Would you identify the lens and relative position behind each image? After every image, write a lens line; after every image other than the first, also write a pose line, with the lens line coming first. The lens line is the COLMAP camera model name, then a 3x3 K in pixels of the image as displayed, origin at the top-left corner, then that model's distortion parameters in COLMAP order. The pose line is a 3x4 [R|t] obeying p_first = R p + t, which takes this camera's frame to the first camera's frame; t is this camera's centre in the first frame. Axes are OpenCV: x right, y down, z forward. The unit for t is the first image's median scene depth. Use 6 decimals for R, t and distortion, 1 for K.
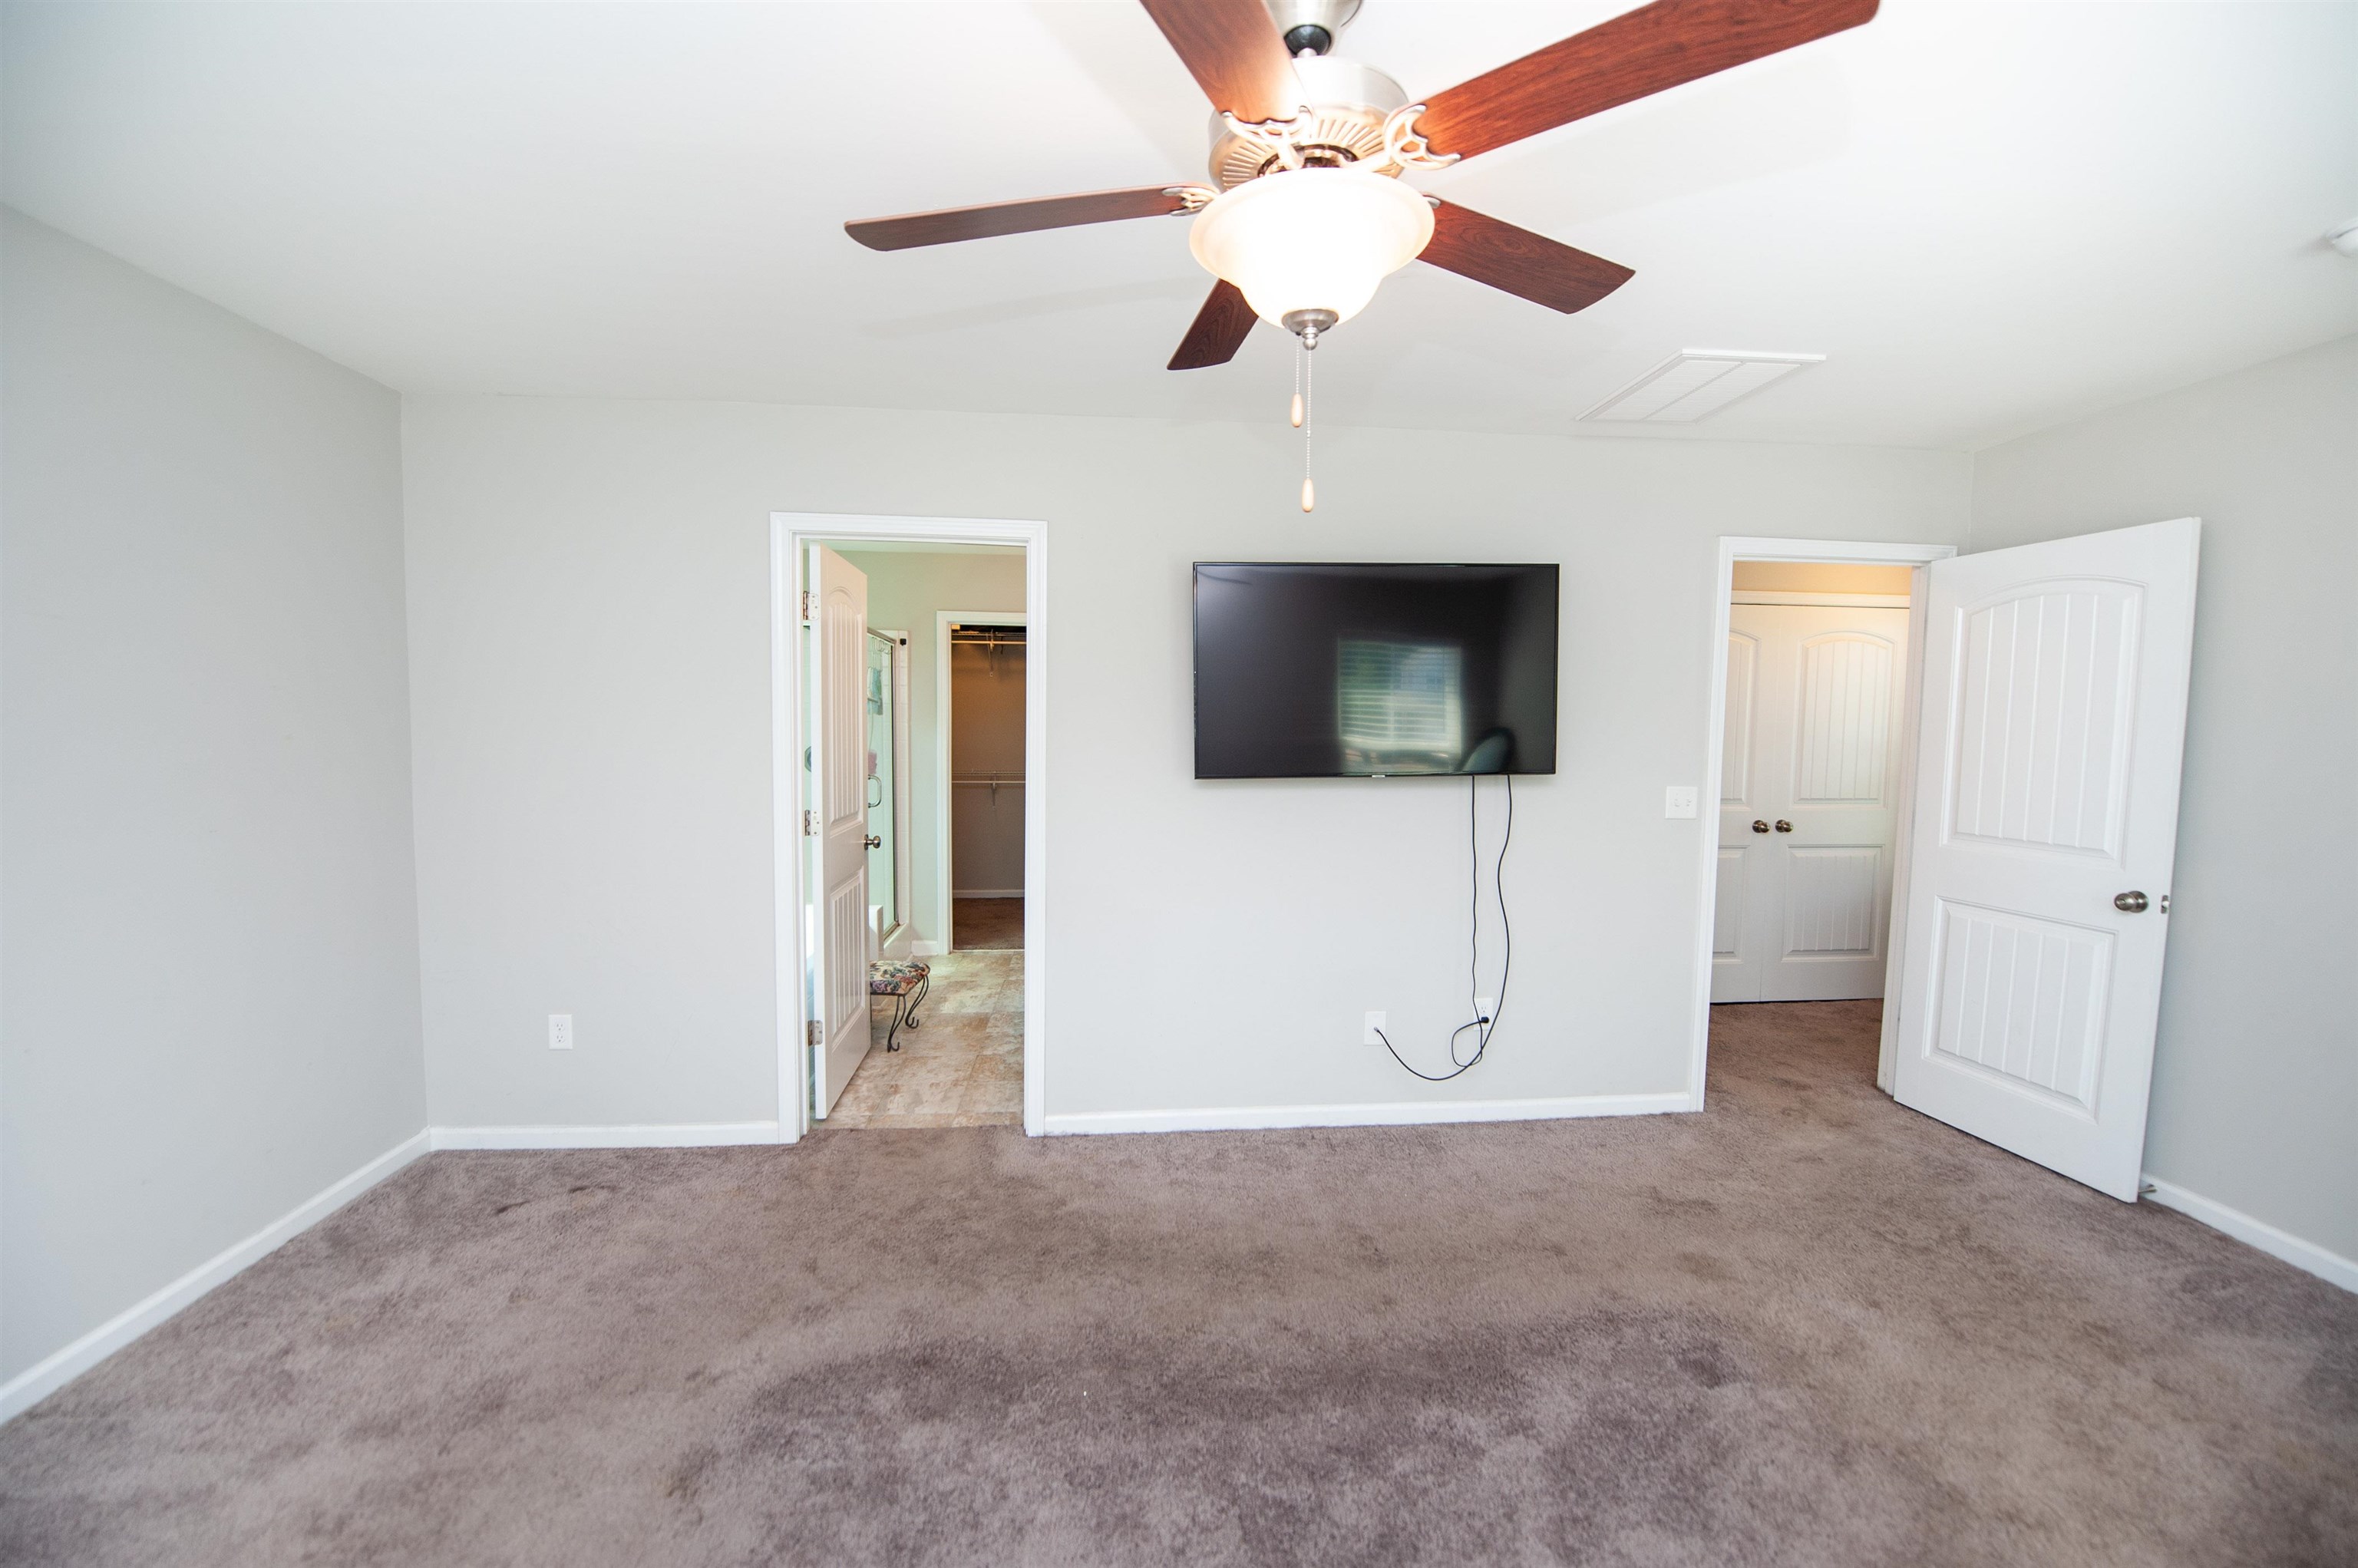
lens RADIAL K [[950.1, 0, 1184.3], [0, 950.1, 789.6], [0, 0, 1]] dist [-0.015680, -0.002773]
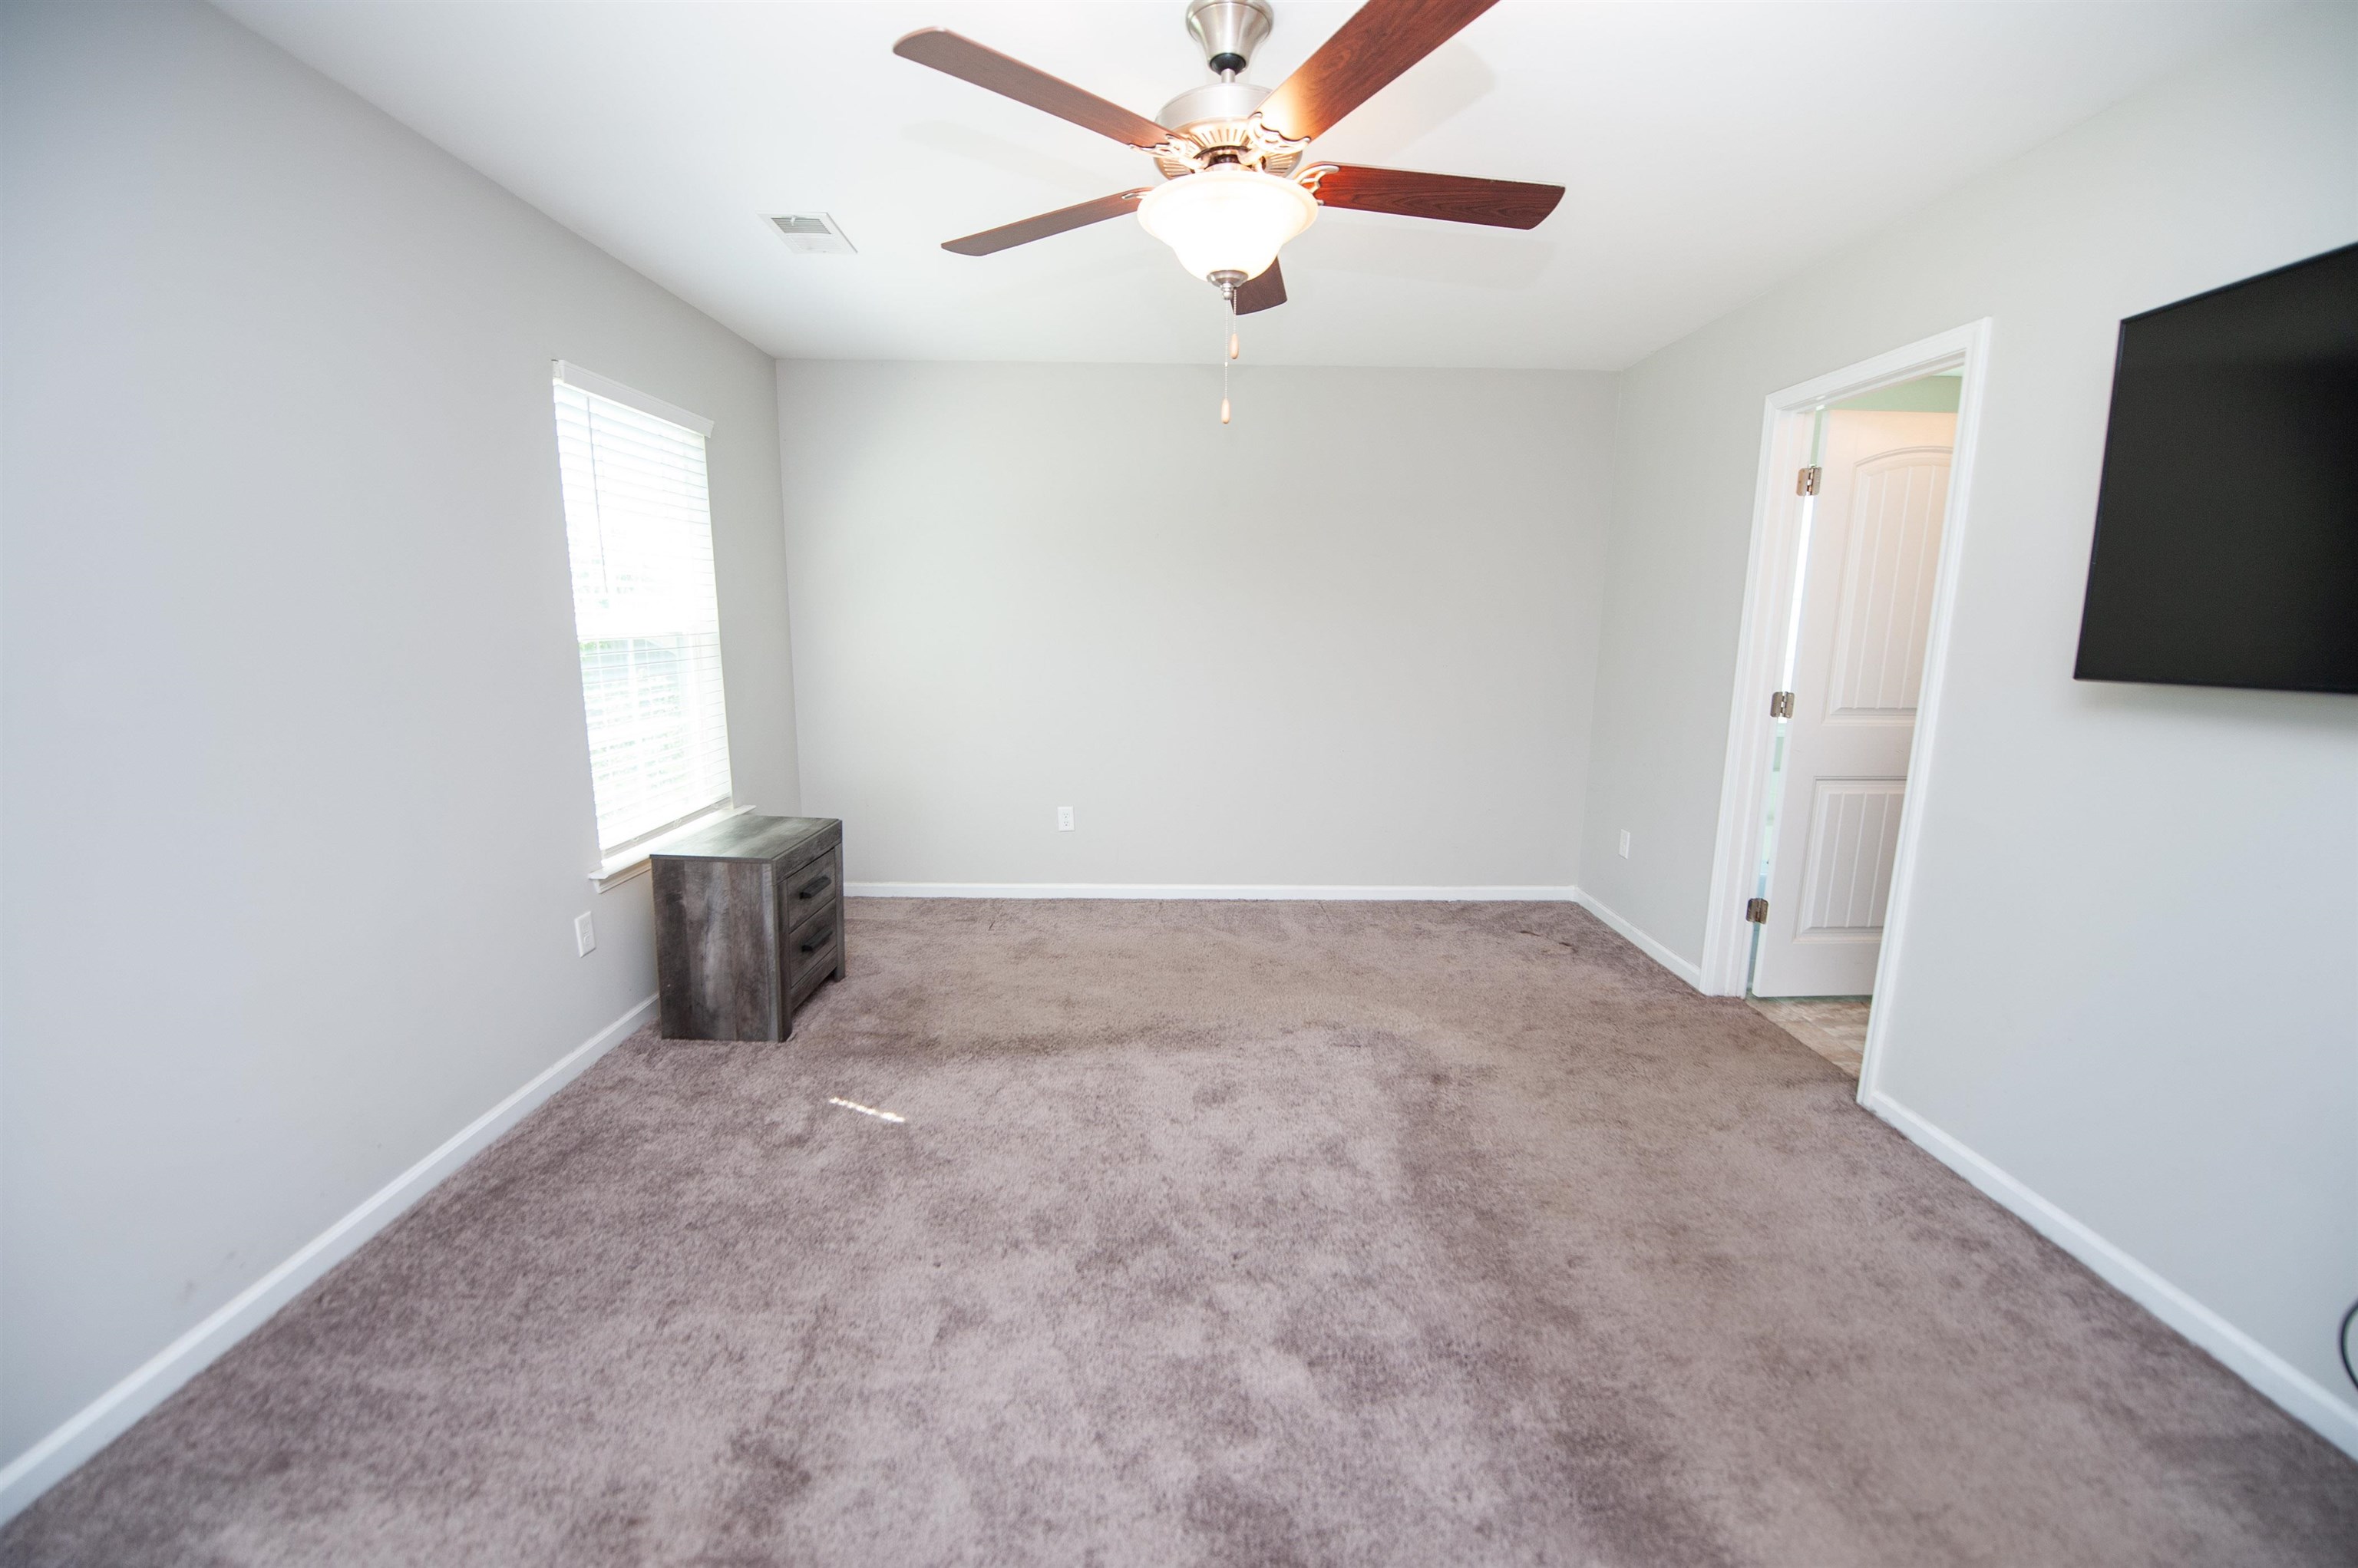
lens RADIAL K [[955.8, 0, 1186.3], [0, 955.8, 789.5], [0, 0, 1]] dist [-0.016395, -0.003320]
pose [[-0.082229, 0.165179, -0.982830, 0.767284], [-0.072778, 0.982541, 0.171220, -0.002358], [0.993953, 0.085608, -0.068772, 0.527593]]
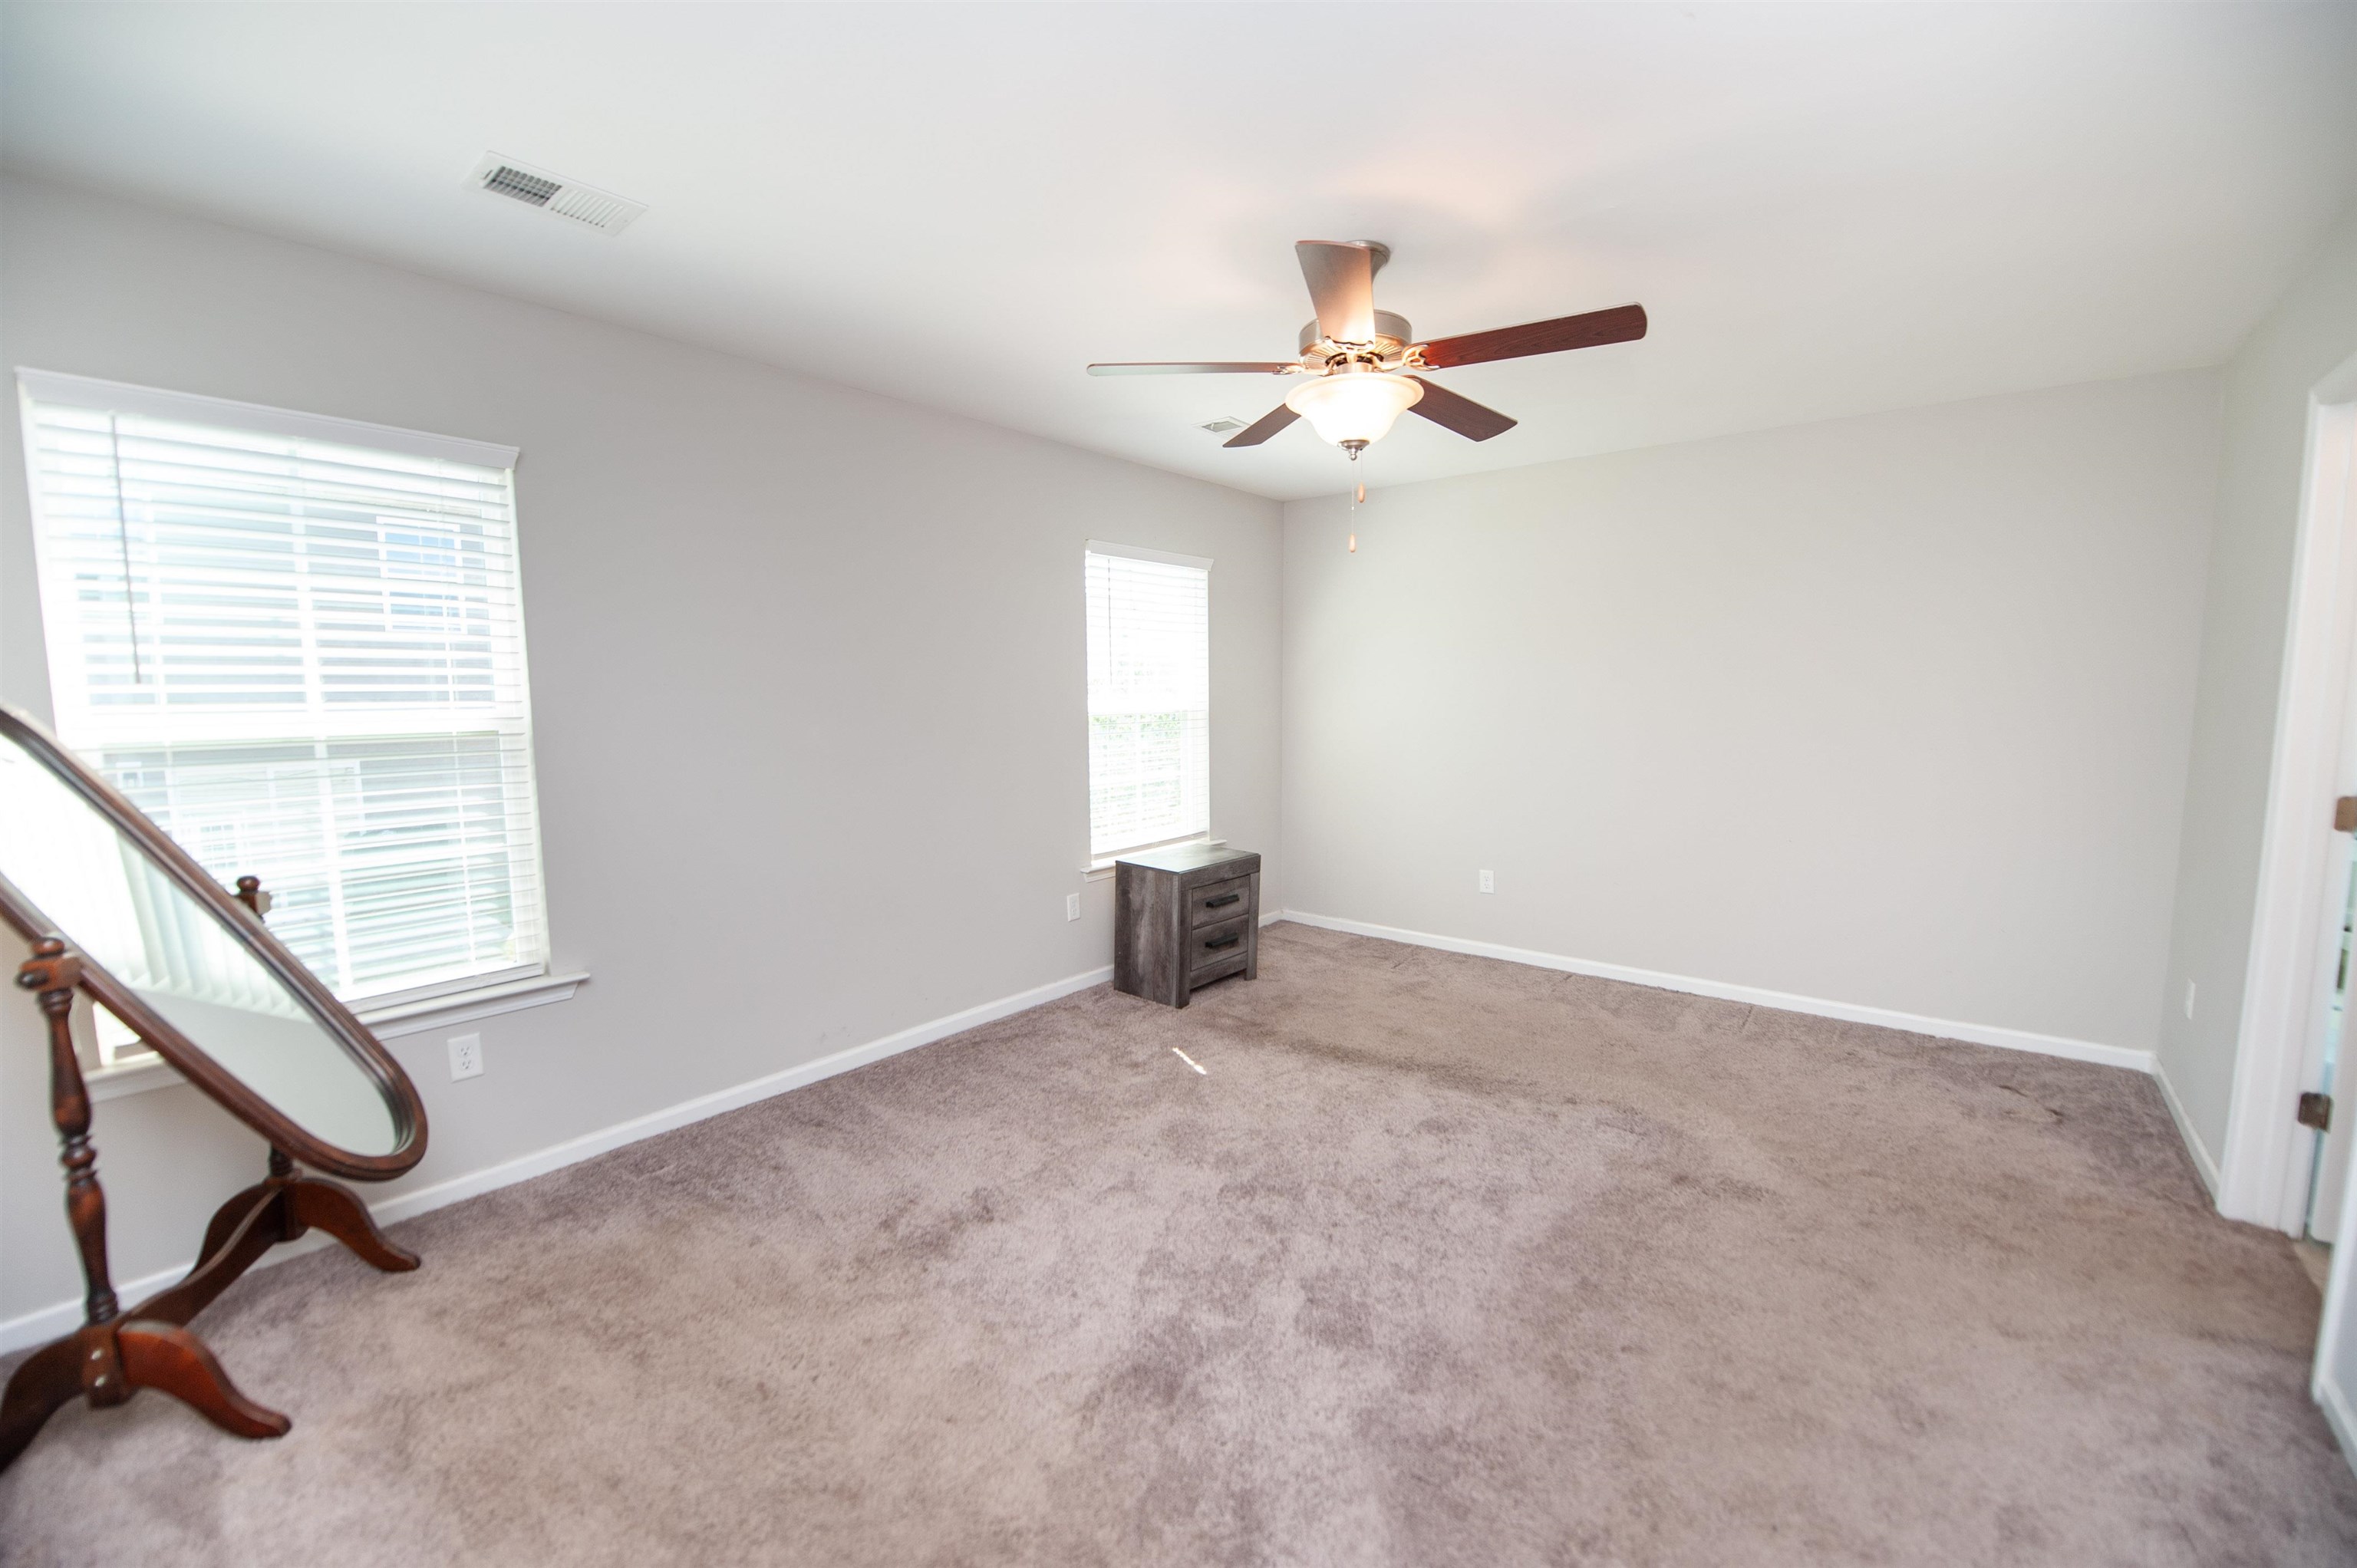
lens RADIAL K [[949.7, 0, 1183.8], [0, 949.7, 789.6], [0, 0, 1]] dist [-0.015680, -0.002773]
pose [[-0.707936, 0.065830, -0.703202, 0.792689], [-0.045952, 0.989244, 0.138869, -0.041353], [0.704780, 0.130624, -0.697297, 1.010992]]
